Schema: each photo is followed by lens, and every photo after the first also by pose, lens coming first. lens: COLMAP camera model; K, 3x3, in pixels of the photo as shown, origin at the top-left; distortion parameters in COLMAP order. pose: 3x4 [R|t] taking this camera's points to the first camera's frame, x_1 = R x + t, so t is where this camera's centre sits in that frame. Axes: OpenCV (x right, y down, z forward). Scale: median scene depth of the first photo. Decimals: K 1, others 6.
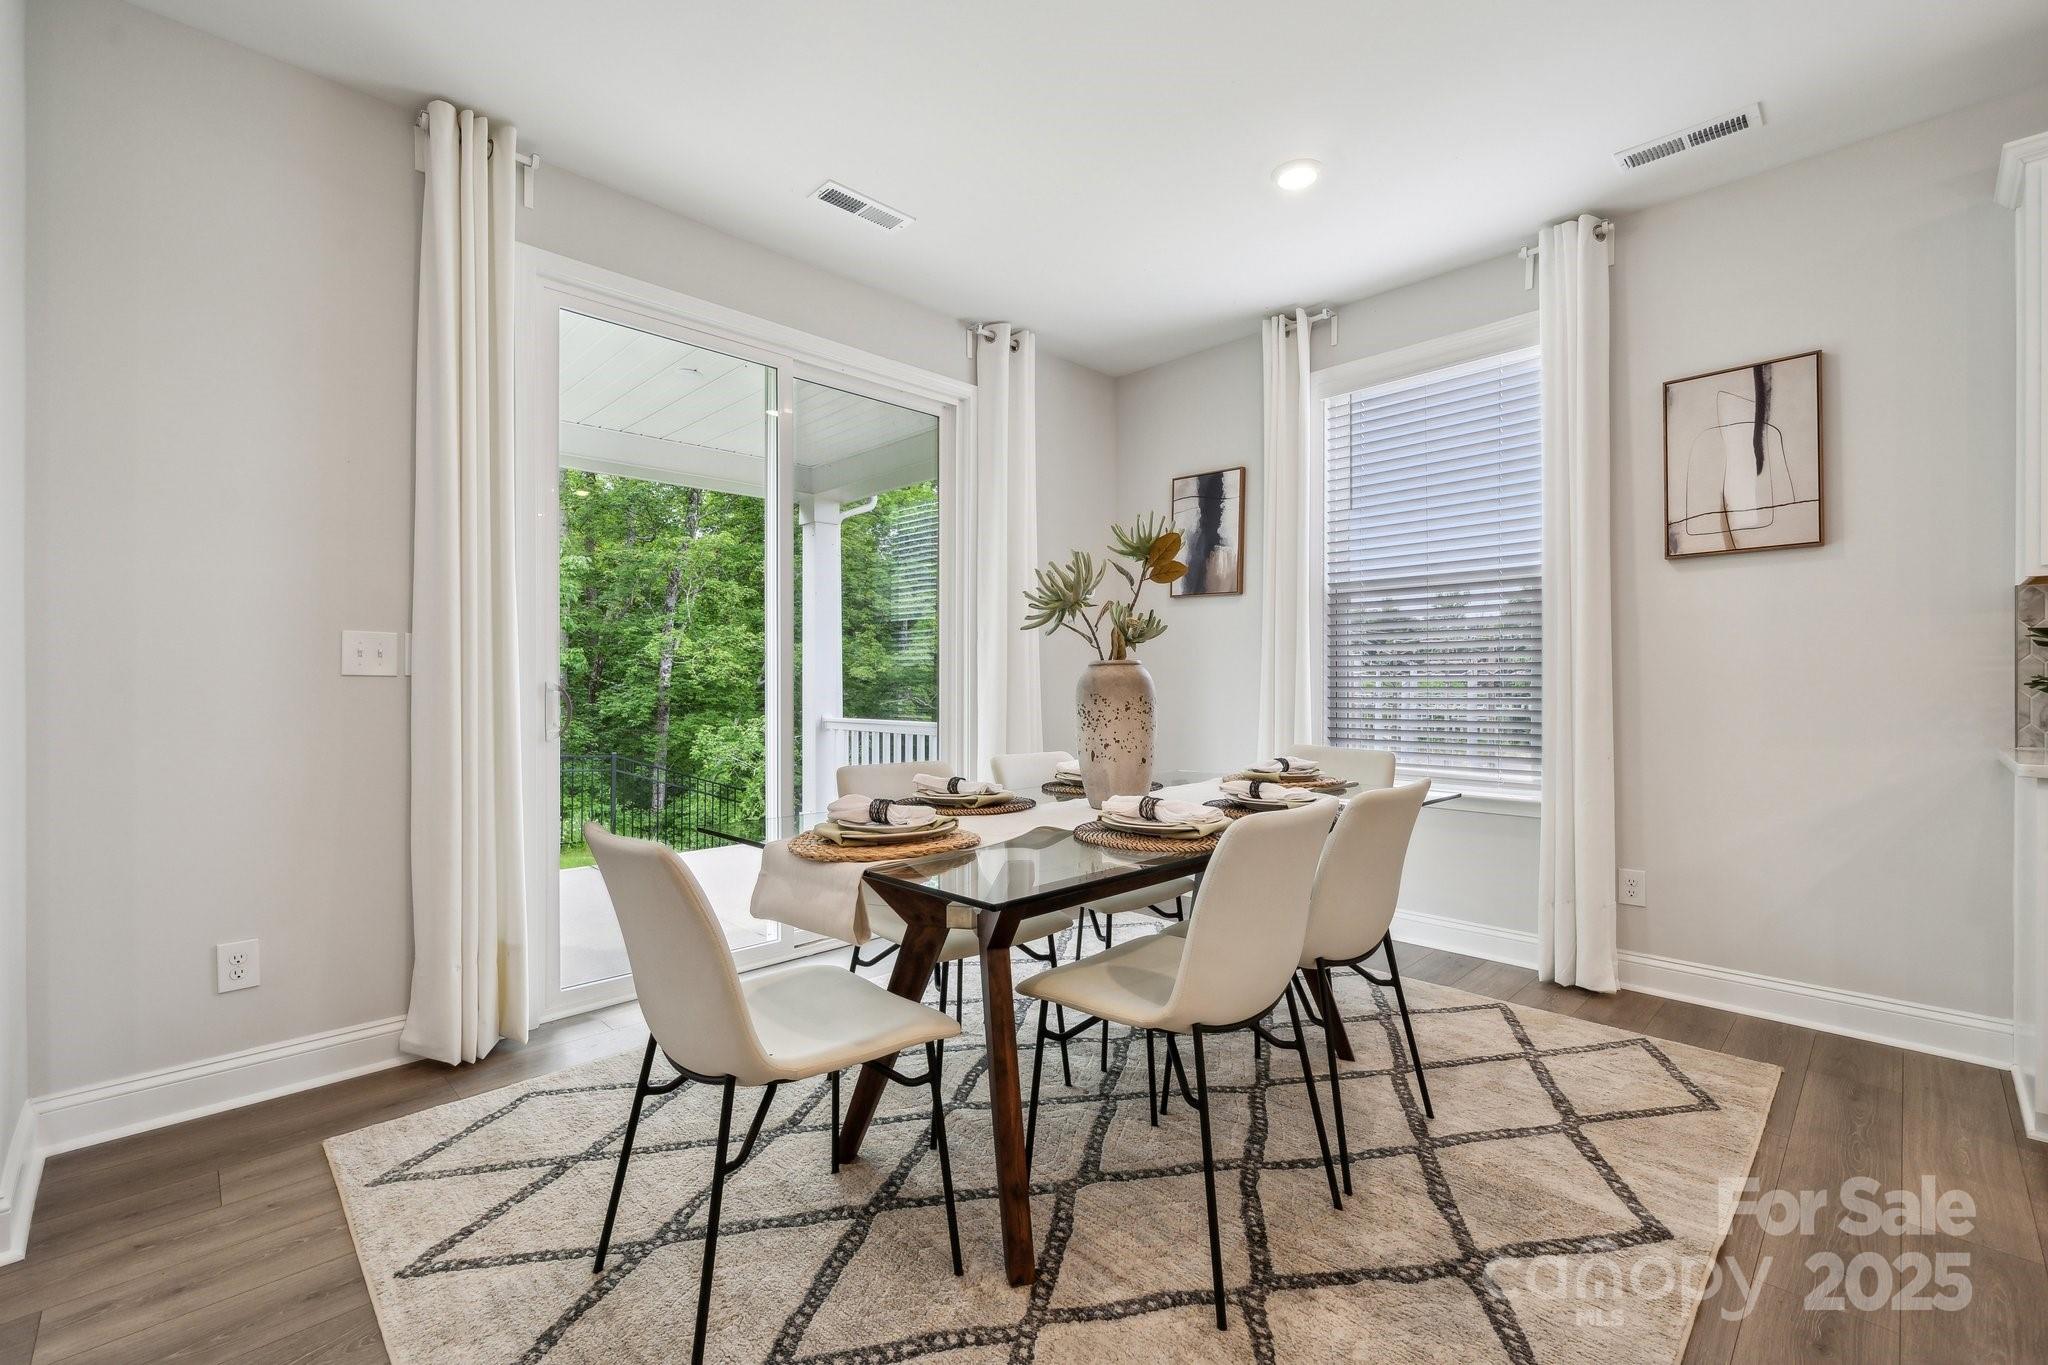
lens RADIAL K [[854.9, 0, 1035.3], [0, 854.9, 687.5], [0, 0, 1]] dist [0.000419, -0.000094]
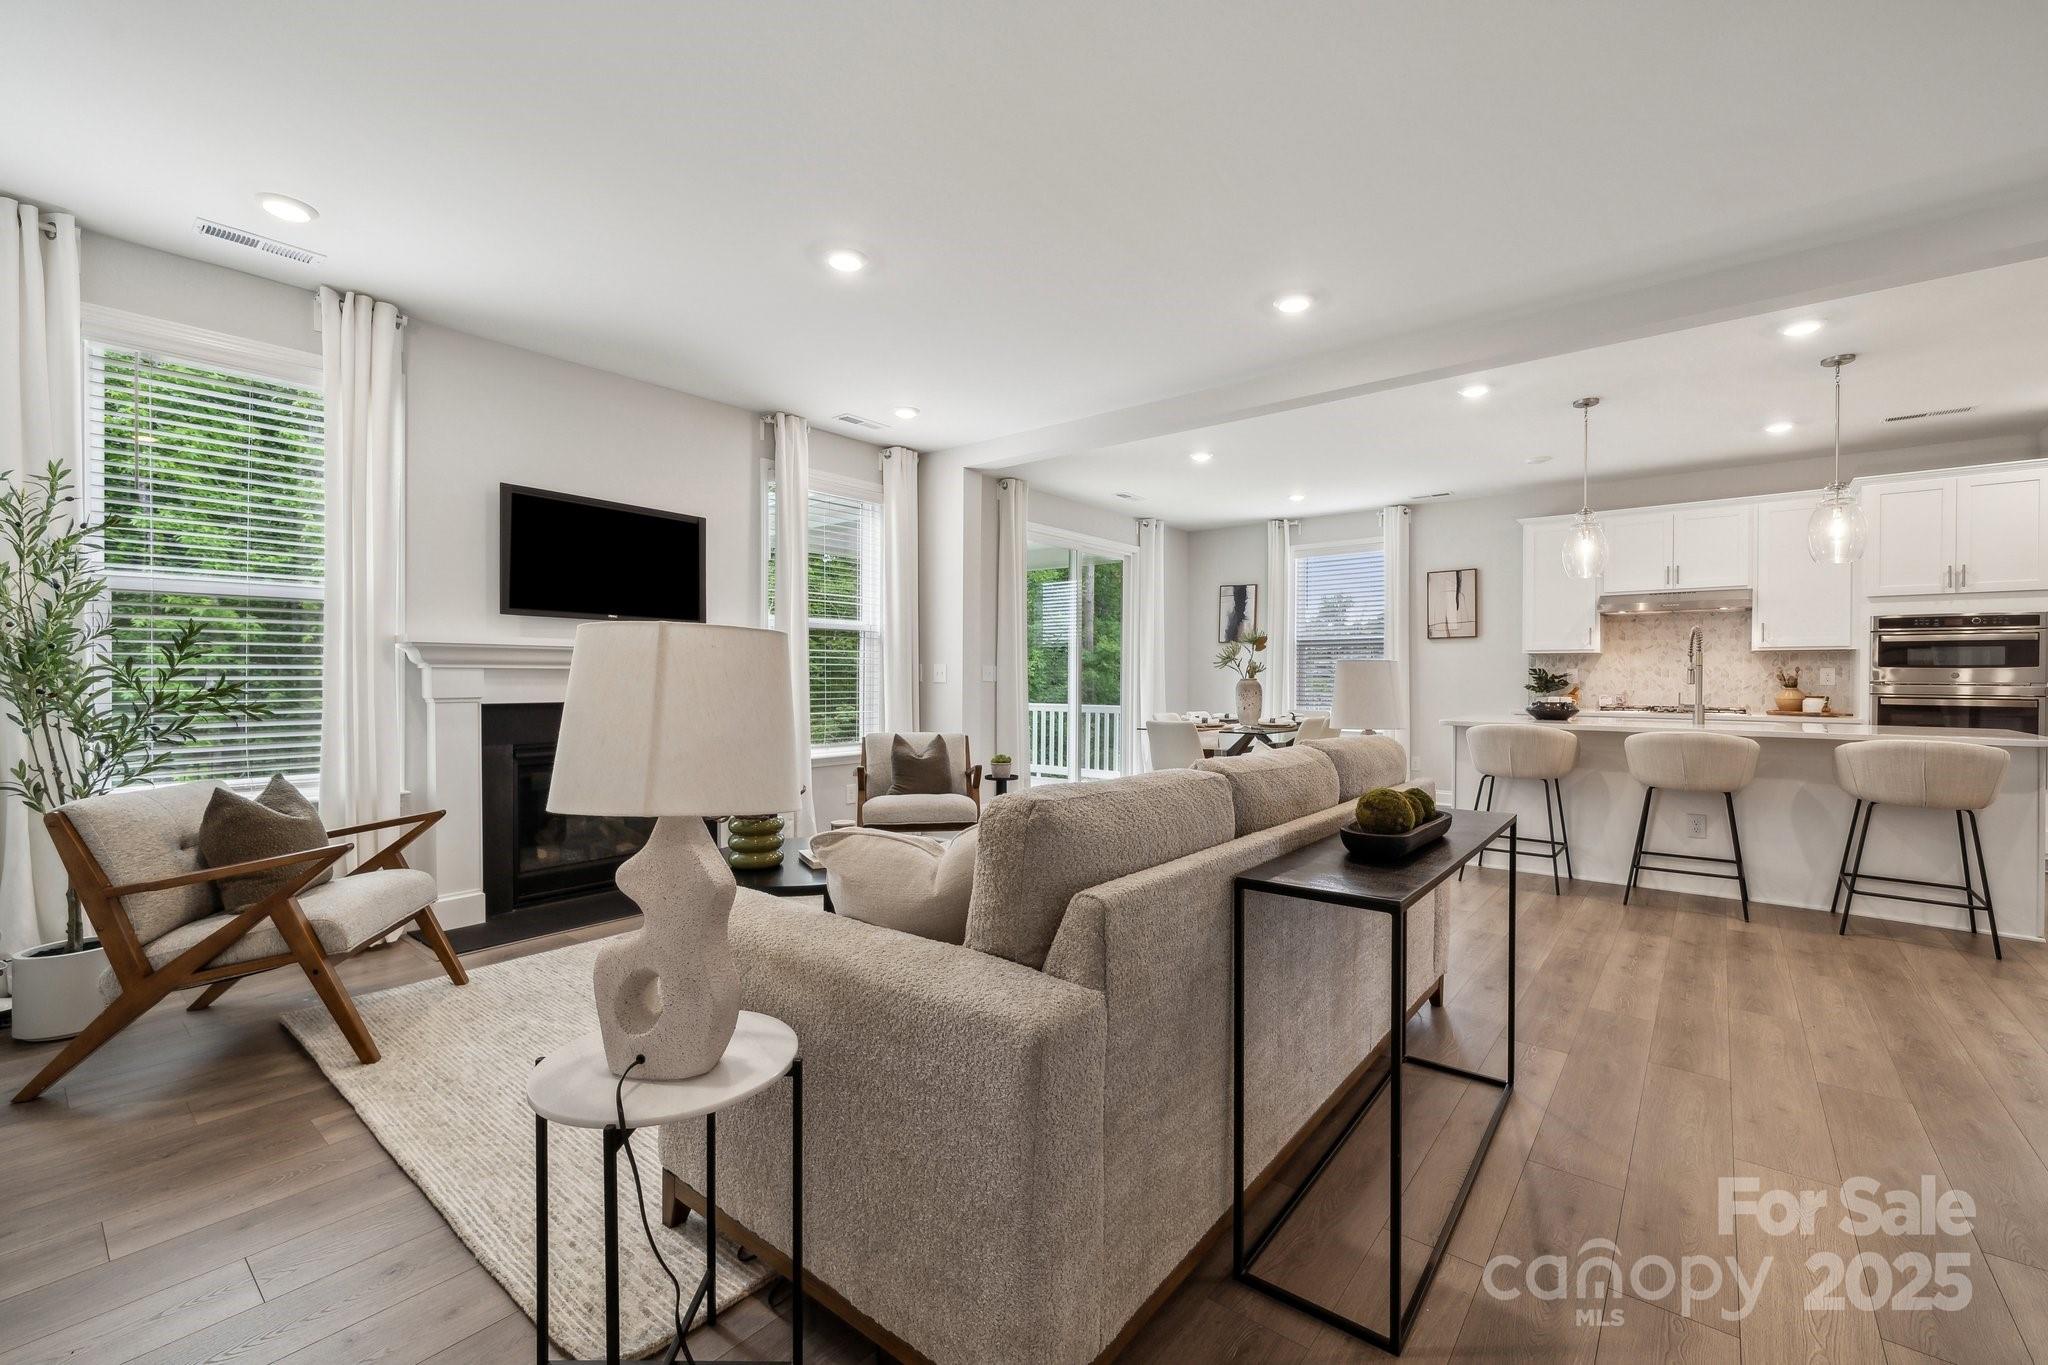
lens RADIAL K [[854.9, 0, 1026.9], [0, 854.9, 678.6], [0, 0, 1]] dist [0.000419, -0.000094]
pose [[0.994187, 0.004520, 0.107571, -0.793527], [-0.004122, 0.999984, -0.003918, -0.012169], [-0.107586, 0.003452, 0.994190, -1.522026]]
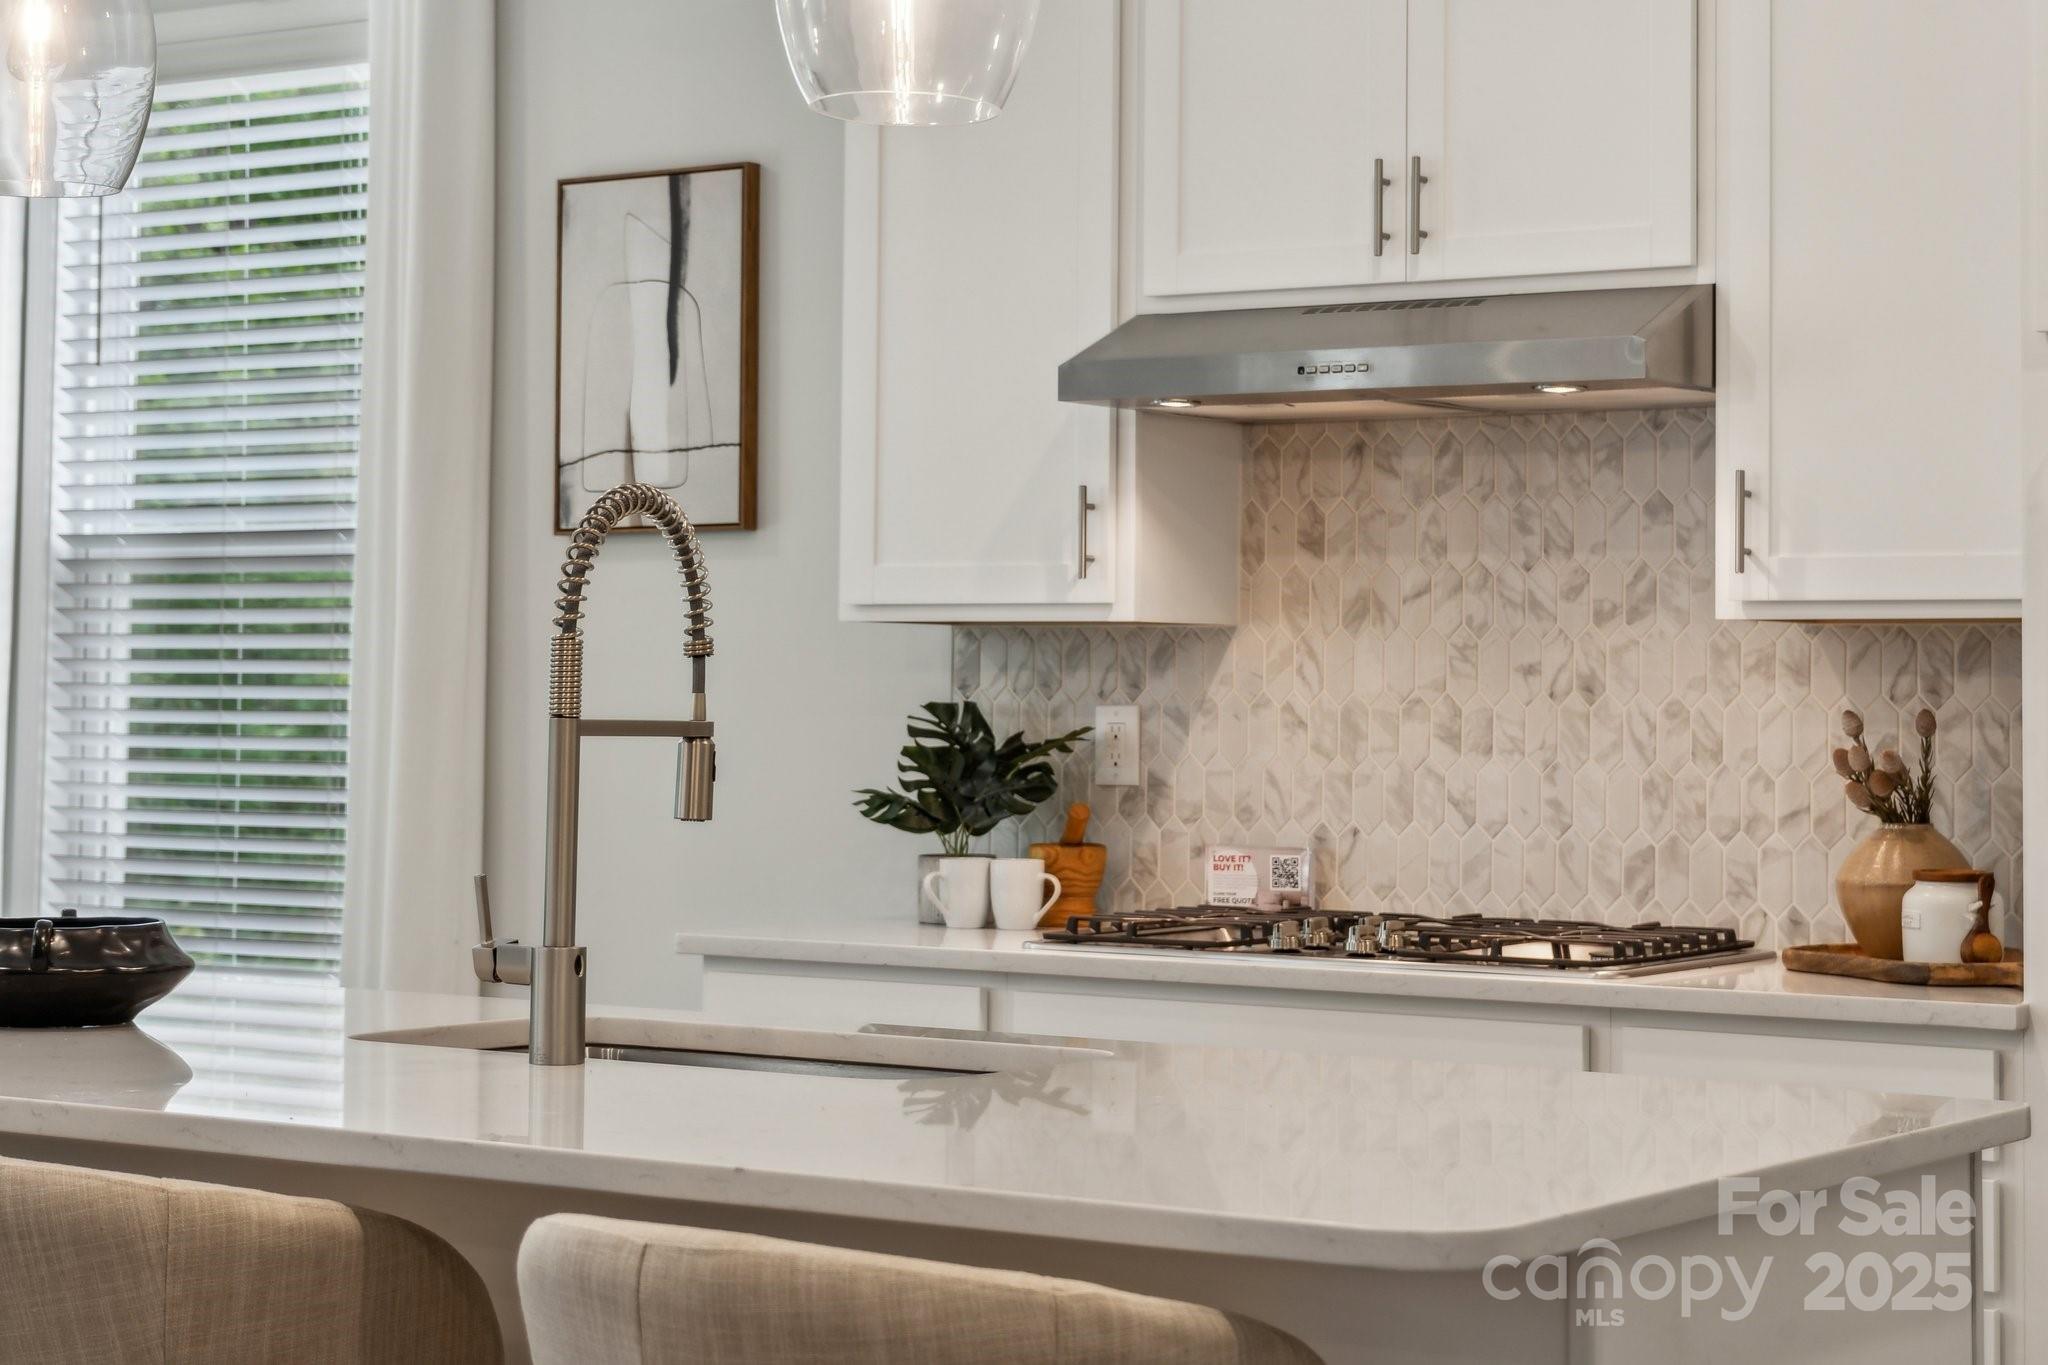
lens RADIAL K [[4033.4, 0, 1058.9], [0, 4033.4, 495.9], [0, 0, 1]] dist [0.020160, 0.000000]
pose [[0.981419, 0.020787, 0.190746, 0.586668], [-0.010565, 0.998461, -0.054449, -0.050354], [-0.191584, 0.051422, 0.980128, -1.356505]]
